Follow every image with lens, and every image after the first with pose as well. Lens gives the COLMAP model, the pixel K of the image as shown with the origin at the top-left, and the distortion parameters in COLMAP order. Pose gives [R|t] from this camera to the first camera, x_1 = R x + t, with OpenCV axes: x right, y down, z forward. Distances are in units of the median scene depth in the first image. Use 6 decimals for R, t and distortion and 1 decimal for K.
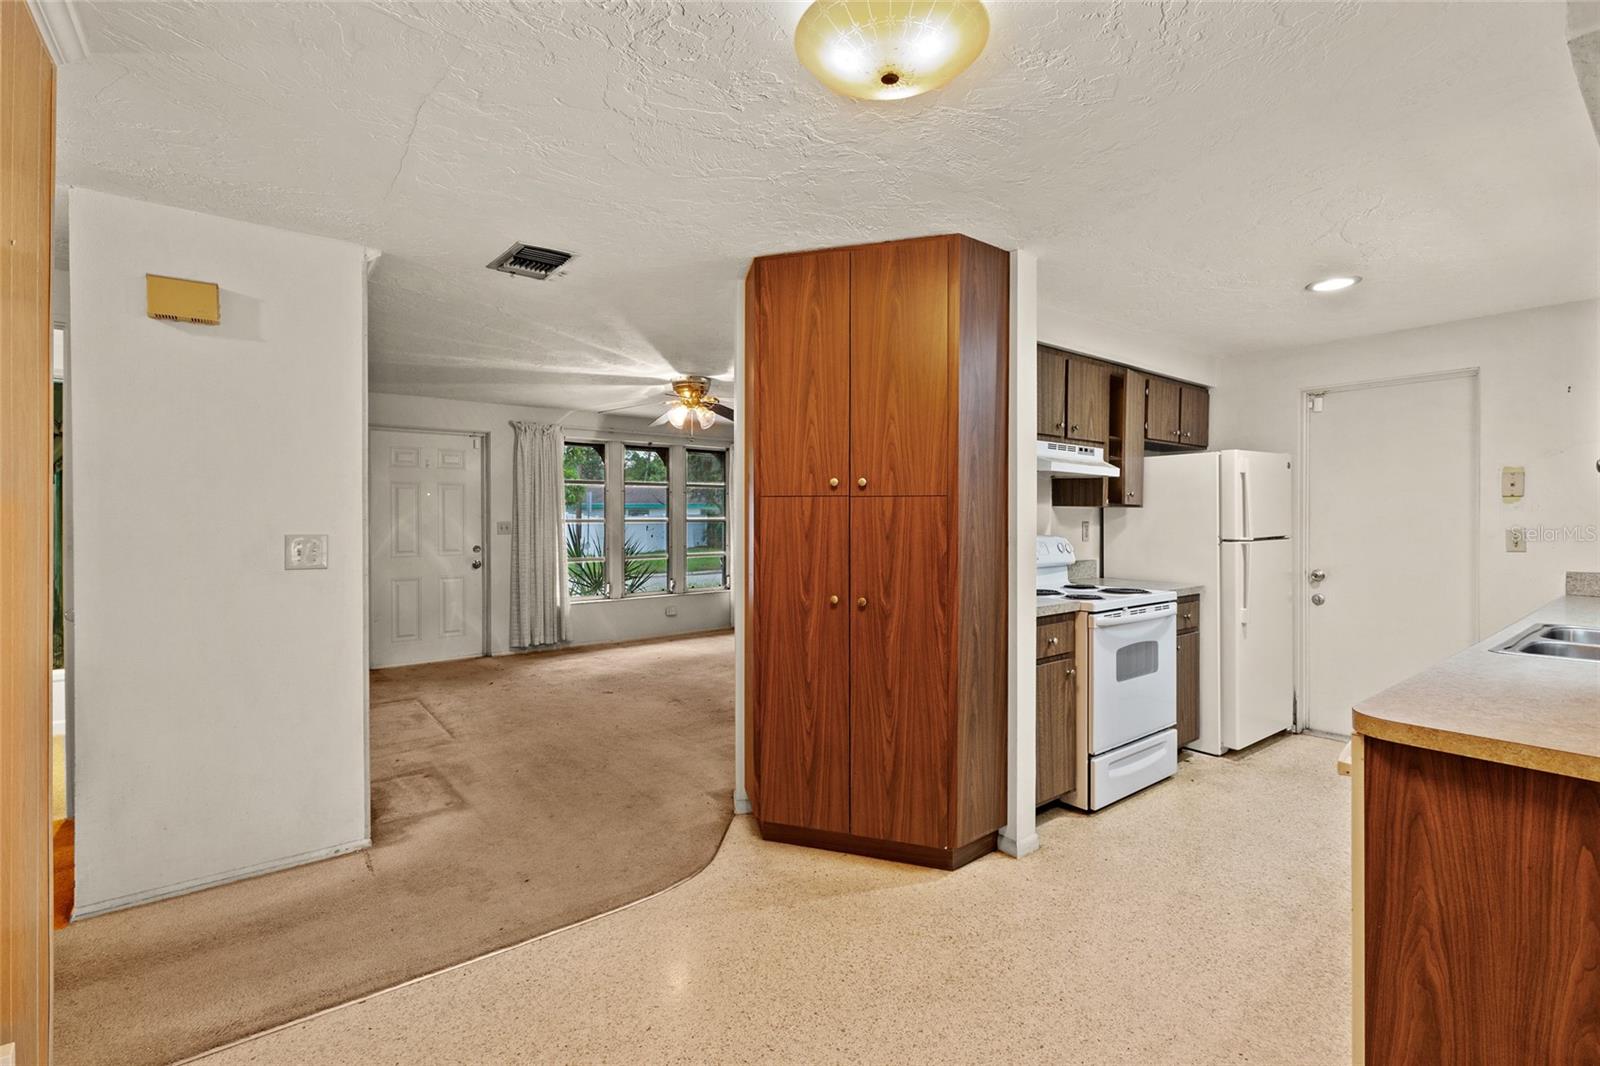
lens RADIAL K [[720.3, 0, 802.2], [0, 720.3, 524.4], [0, 0, 1]] dist [0.009670, 0.000400]
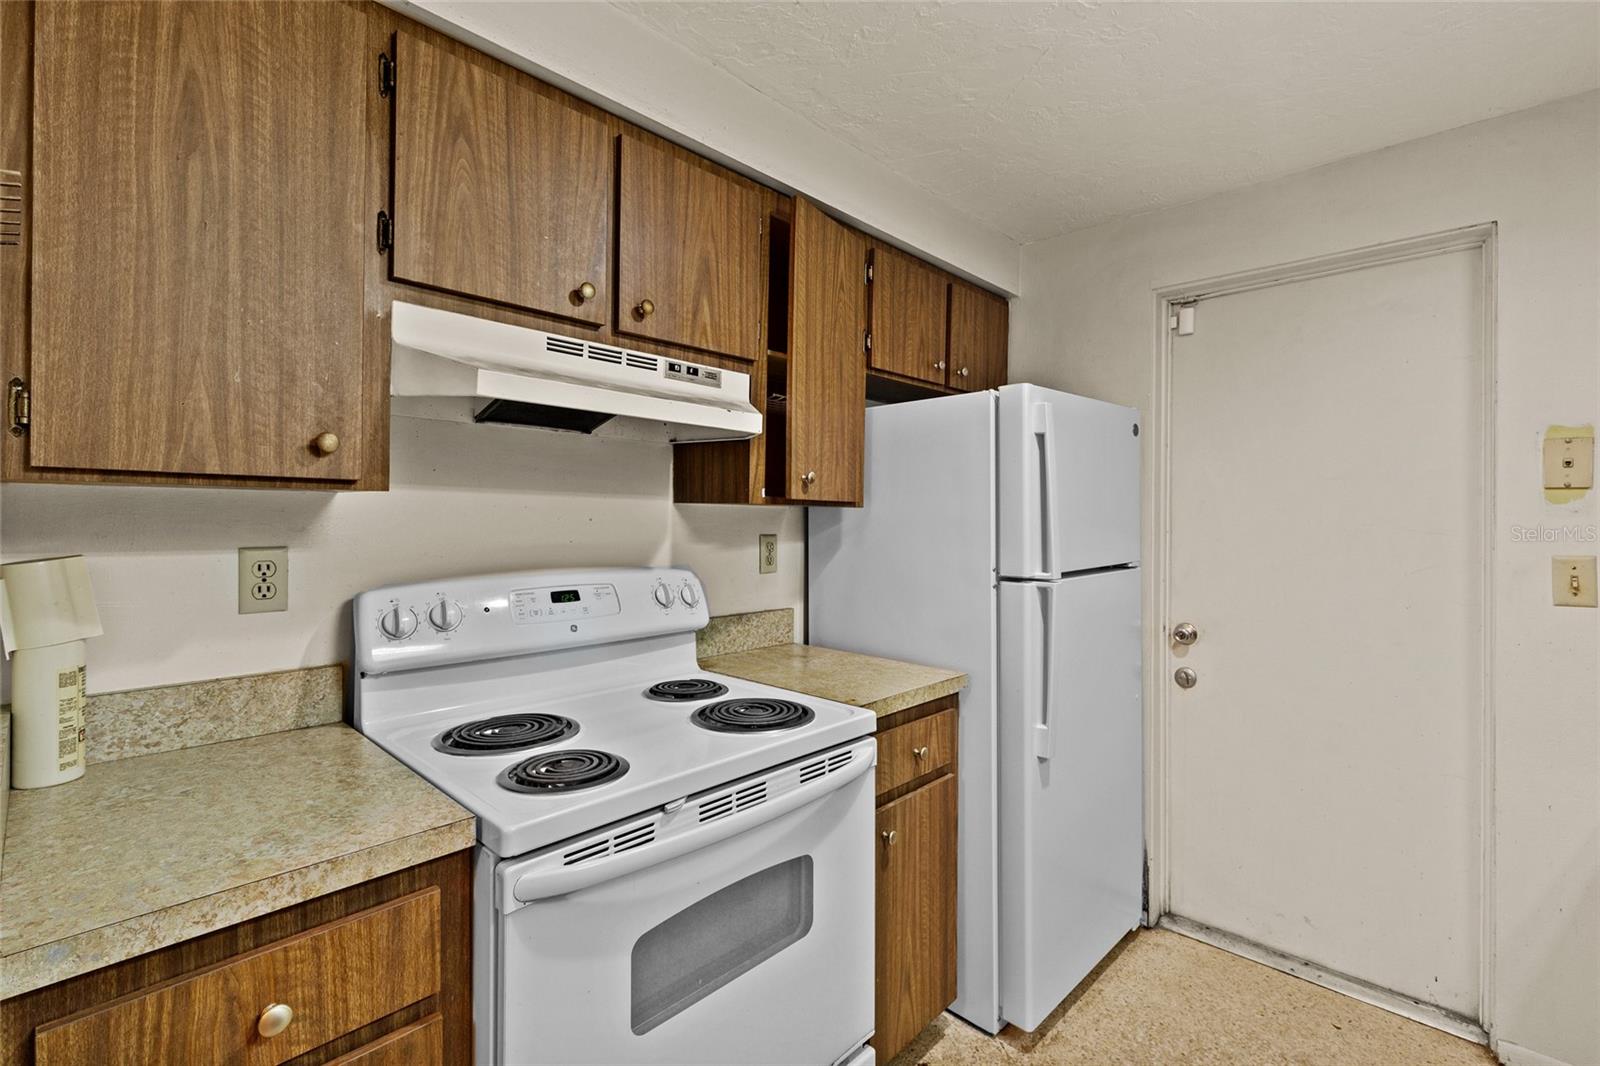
lens RADIAL K [[720.3, 0, 797.4], [0, 720.3, 522.3], [0, 0, 1]] dist [0.009670, 0.000400]
pose [[0.990808, 0.004294, 0.135207, 0.385085], [-0.003857, 0.999986, -0.003496, -0.012178], [-0.135220, 0.002942, 0.990811, 0.551715]]
